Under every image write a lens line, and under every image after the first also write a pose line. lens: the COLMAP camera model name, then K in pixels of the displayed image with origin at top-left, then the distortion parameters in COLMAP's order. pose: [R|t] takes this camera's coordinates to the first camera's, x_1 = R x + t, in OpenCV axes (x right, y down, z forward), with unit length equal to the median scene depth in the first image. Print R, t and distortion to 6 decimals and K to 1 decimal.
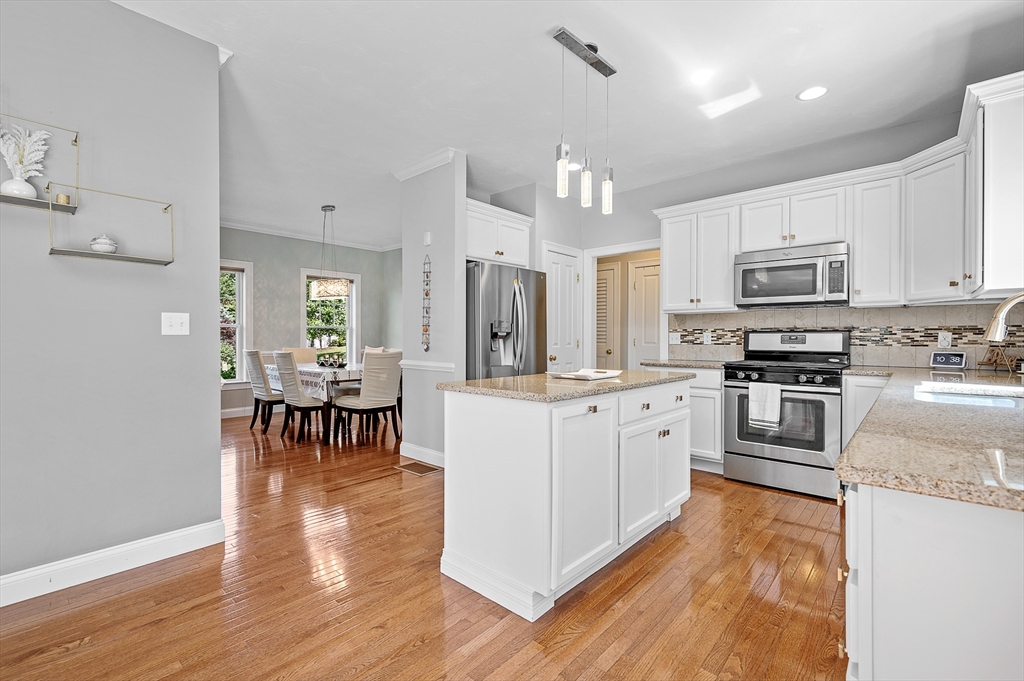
lens RADIAL K [[444.9, 0, 508.4], [0, 444.9, 341.7], [0, 0, 1]] dist [-0.013612, -0.000120]
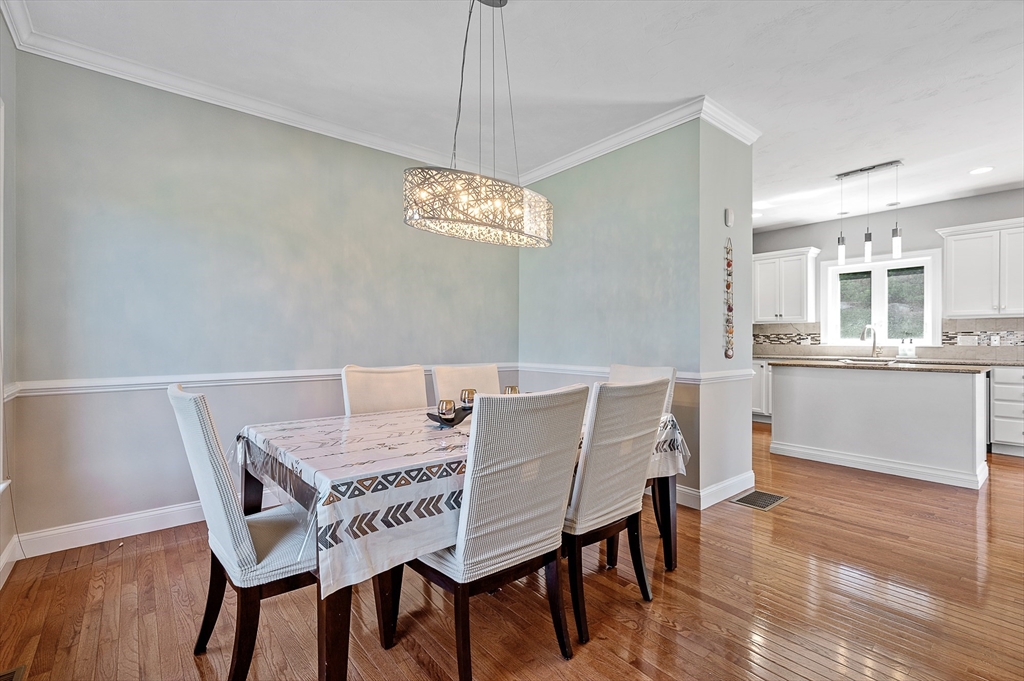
lens RADIAL K [[468.6, 0, 508.1], [0, 468.6, 337.4], [0, 0, 1]] dist [0.002237, -0.001212]
pose [[0.138835, 0.002408, 0.990313, -1.254056], [0.007144, 0.999969, -0.003433, -0.017453], [-0.990290, 0.007551, 0.138813, 1.485428]]
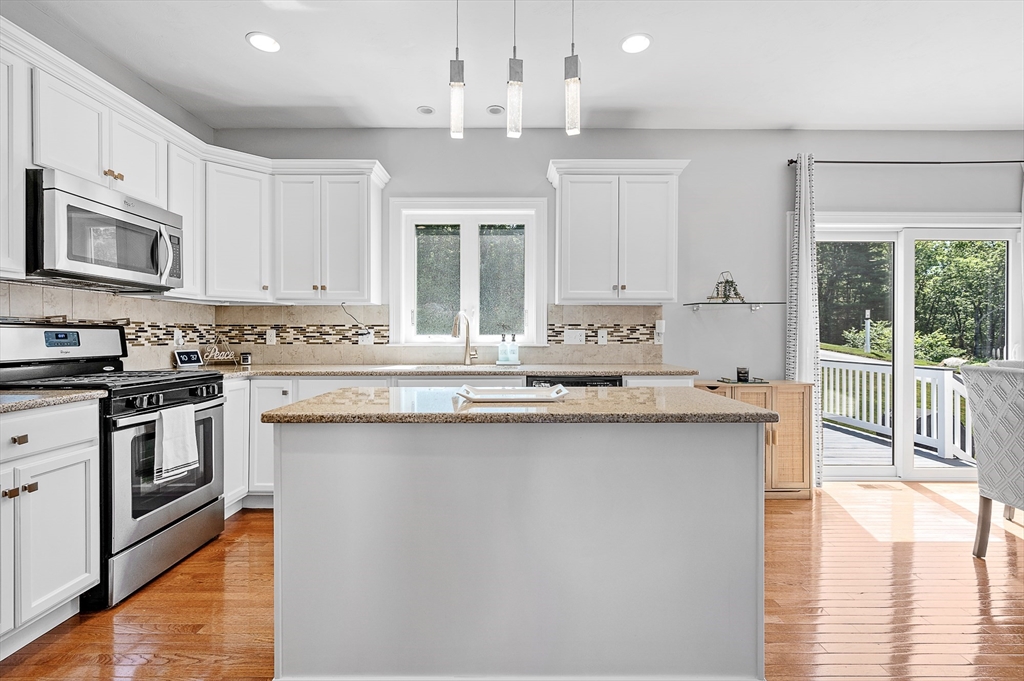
lens RADIAL K [[468.6, 0, 514.7], [0, 468.6, 338.6], [0, 0, 1]] dist [0.002237, -0.001212]
pose [[-0.675581, -0.007117, 0.737252, -0.236334], [0.003624, 0.999909, 0.012974, -0.011908], [-0.737277, 0.011437, -0.675494, 1.033880]]
